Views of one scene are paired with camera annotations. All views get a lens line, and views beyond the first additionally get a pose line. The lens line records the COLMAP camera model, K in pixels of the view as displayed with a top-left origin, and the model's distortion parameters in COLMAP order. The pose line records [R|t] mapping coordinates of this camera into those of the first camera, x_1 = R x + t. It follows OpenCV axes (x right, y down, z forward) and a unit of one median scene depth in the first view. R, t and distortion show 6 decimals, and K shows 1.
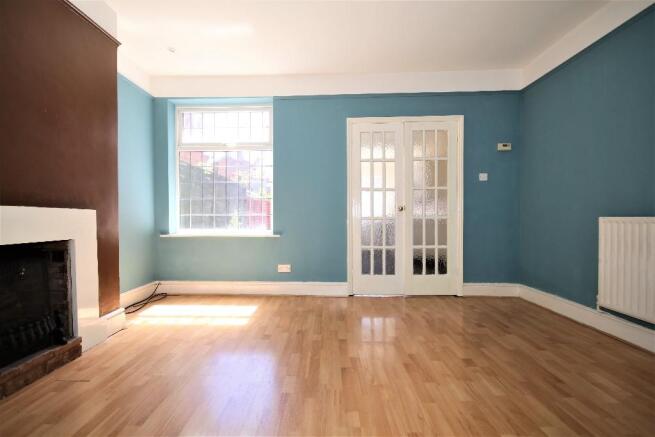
lens RADIAL K [[313.5, 0, 322.7], [0, 313.5, 223.0], [0, 0, 1]] dist [-0.010350, -0.000025]
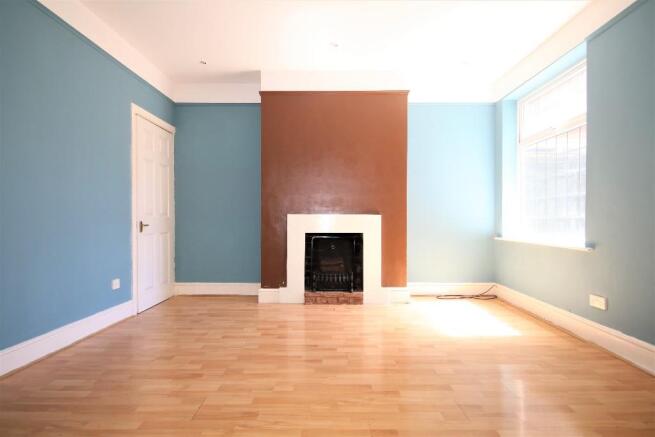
lens RADIAL K [[328.3, 0, 328.6], [0, 328.3, 220.8], [0, 0, 1]] dist [-0.001506, -0.000241]
pose [[0.020188, 0.010519, -0.999741, 1.025131], [-0.020001, 0.999749, 0.010115, -0.030372], [0.999596, 0.019792, 0.020394, 0.848382]]
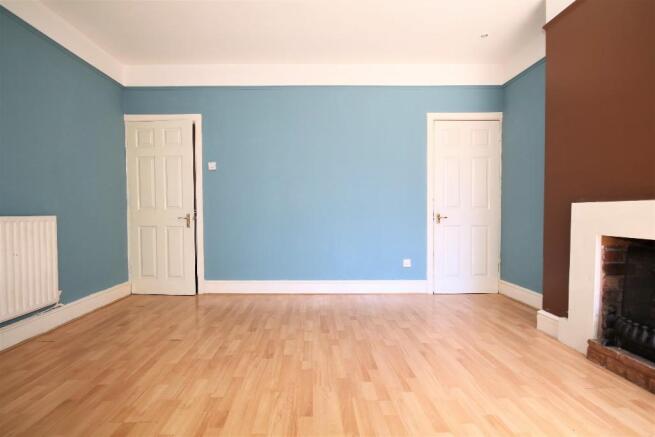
lens RADIAL K [[317.3, 0, 317.8], [0, 317.3, 217.5], [0, 0, 1]] dist [-0.017985, 0.000103]
pose [[-0.999406, 0.008353, -0.033434, 0.068235], [0.007209, 0.999389, 0.034192, -0.037438], [0.033699, 0.033931, -0.998856, 1.741014]]
